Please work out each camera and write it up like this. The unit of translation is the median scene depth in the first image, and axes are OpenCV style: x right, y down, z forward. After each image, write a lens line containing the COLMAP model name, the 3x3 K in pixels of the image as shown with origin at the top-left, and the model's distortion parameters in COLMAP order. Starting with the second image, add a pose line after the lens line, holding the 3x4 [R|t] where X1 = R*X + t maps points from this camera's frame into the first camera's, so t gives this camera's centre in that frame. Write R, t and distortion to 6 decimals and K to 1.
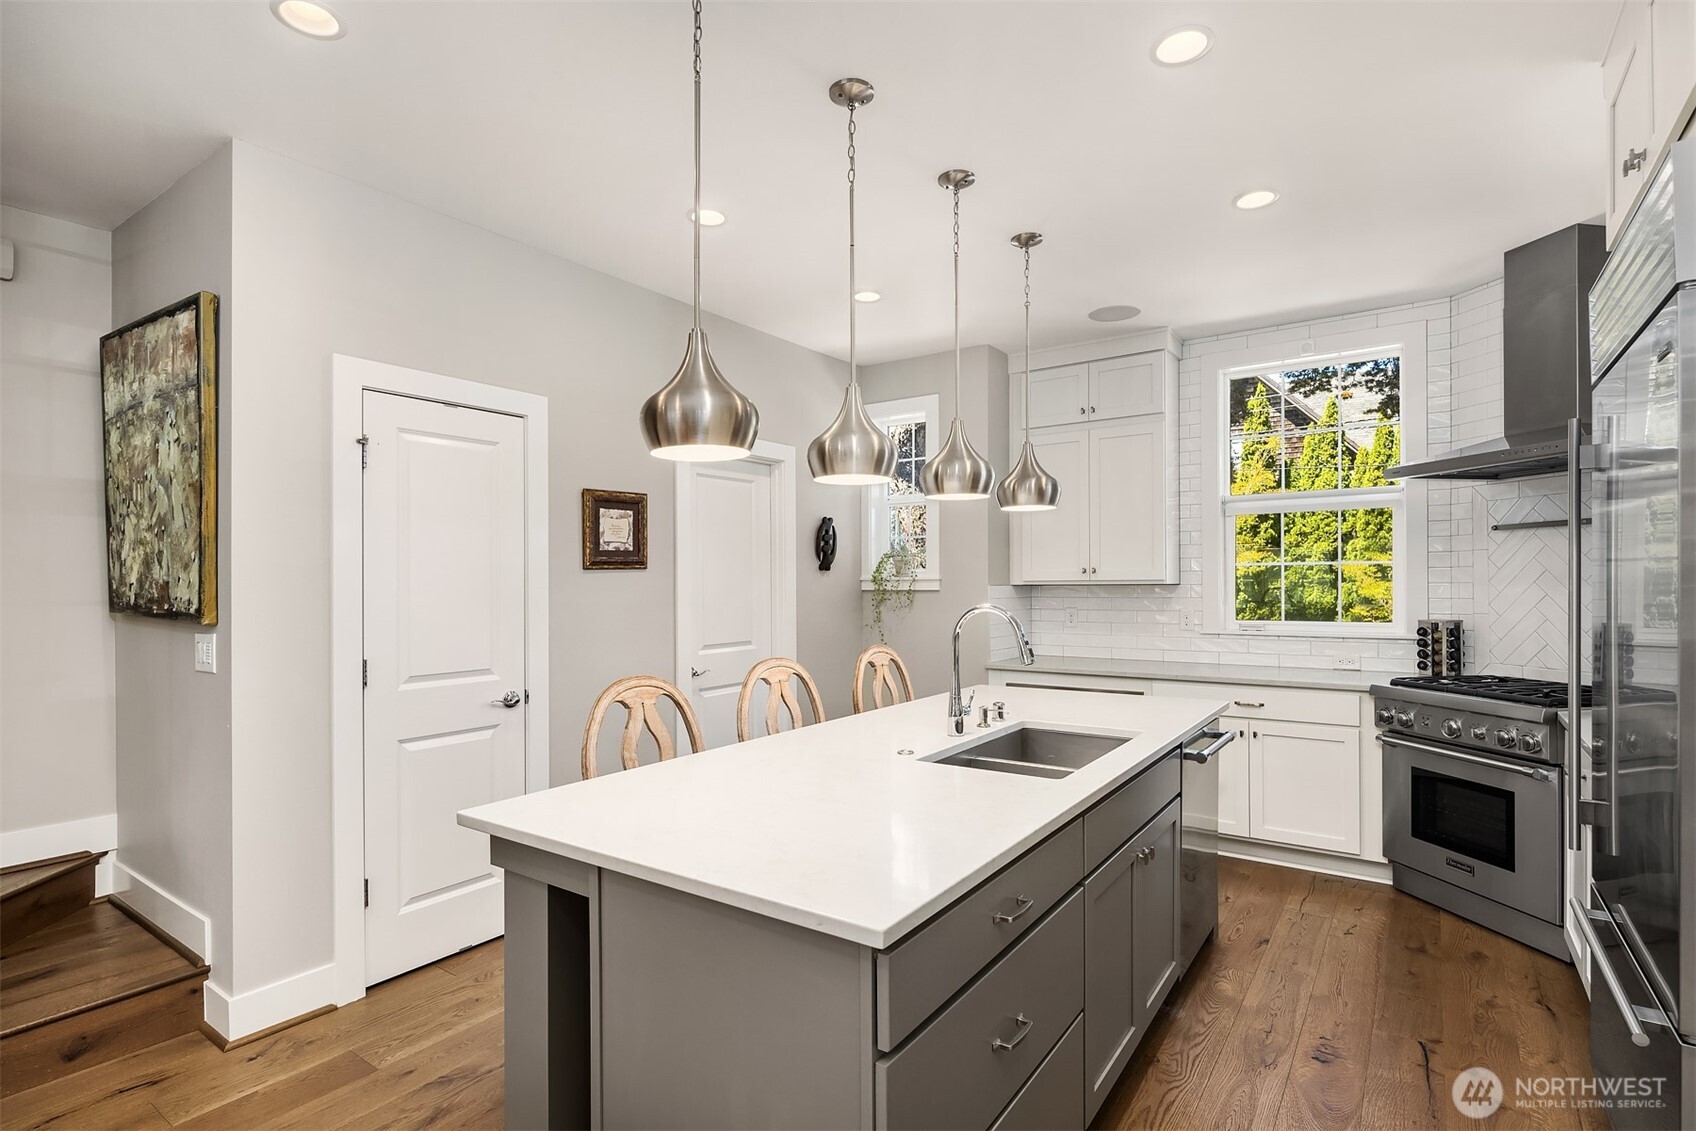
lens RADIAL K [[830.7, 0, 848.7], [0, 830.7, 576.6], [0, 0, 1]] dist [-0.001229, -0.000819]
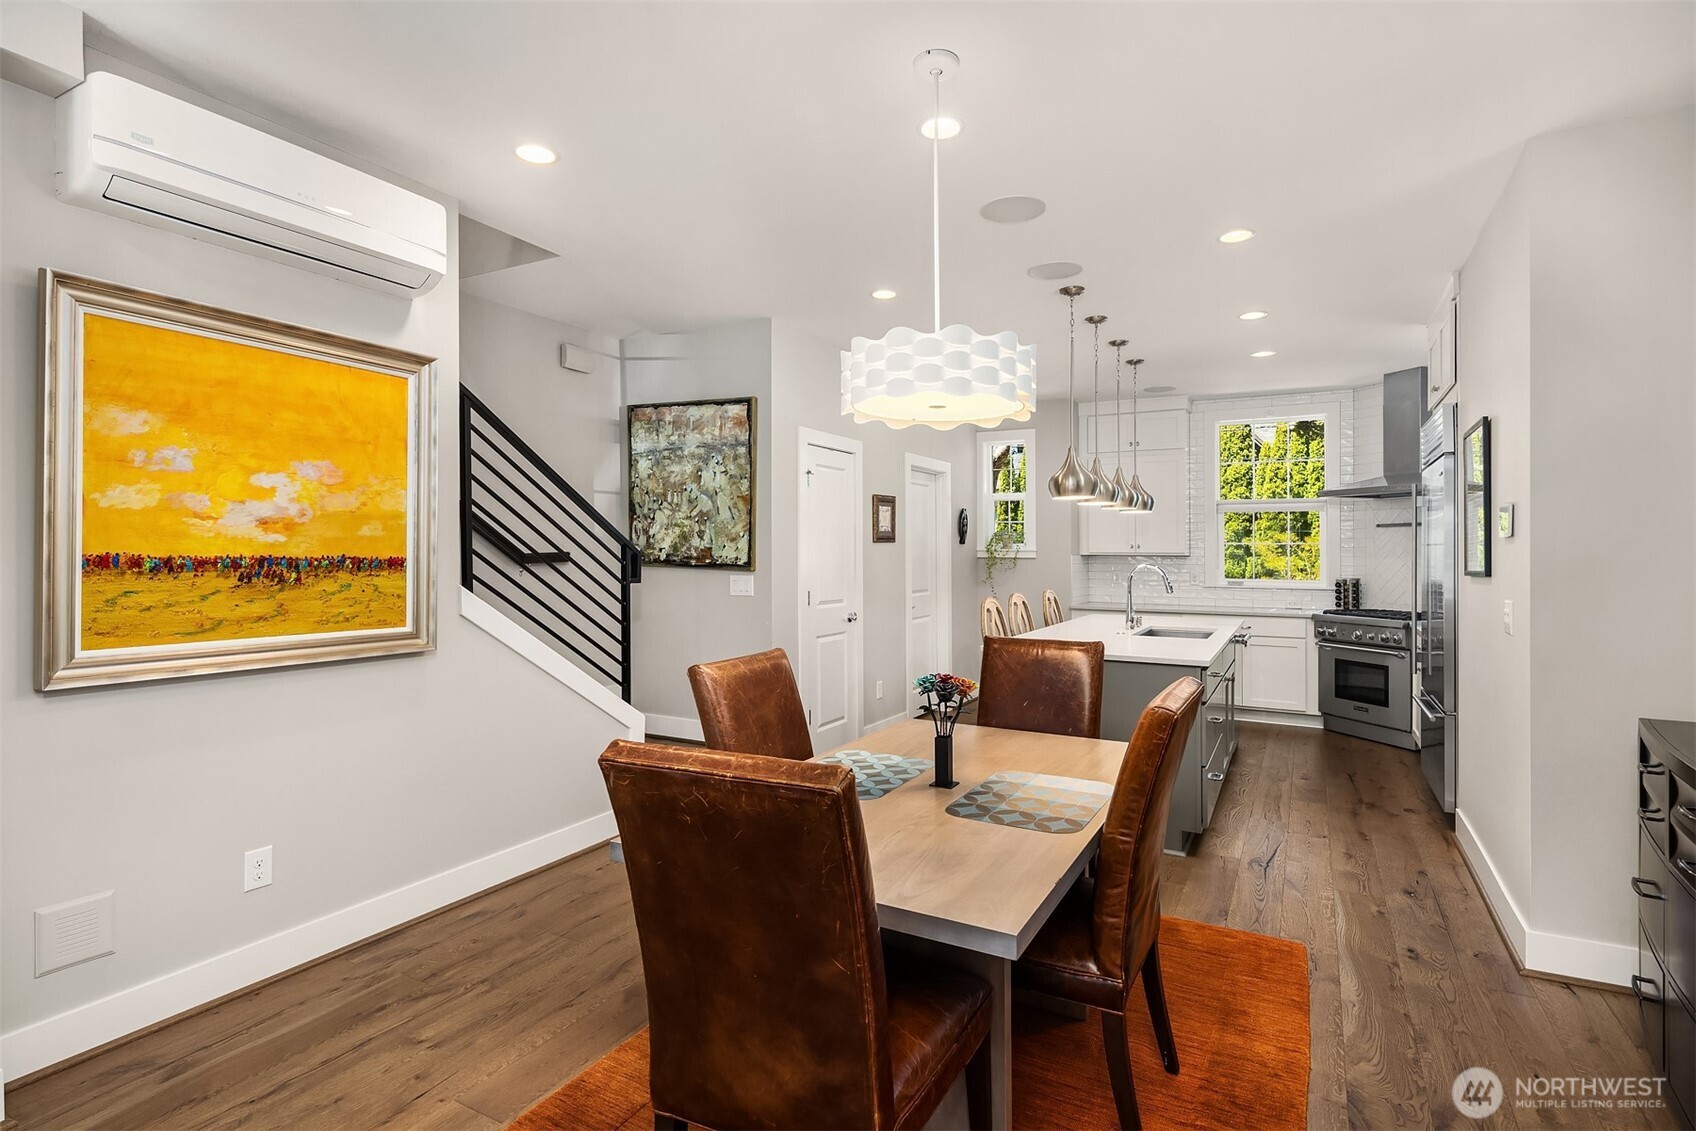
lens RADIAL K [[830.7, 0, 843.0], [0, 830.7, 535.3], [0, 0, 1]] dist [-0.001229, -0.000819]
pose [[0.995061, 0.013799, 0.098304, -0.539054], [-0.012527, 0.999830, -0.013548, 0.000240], [-0.098474, 0.012250, 0.995064, -0.658976]]
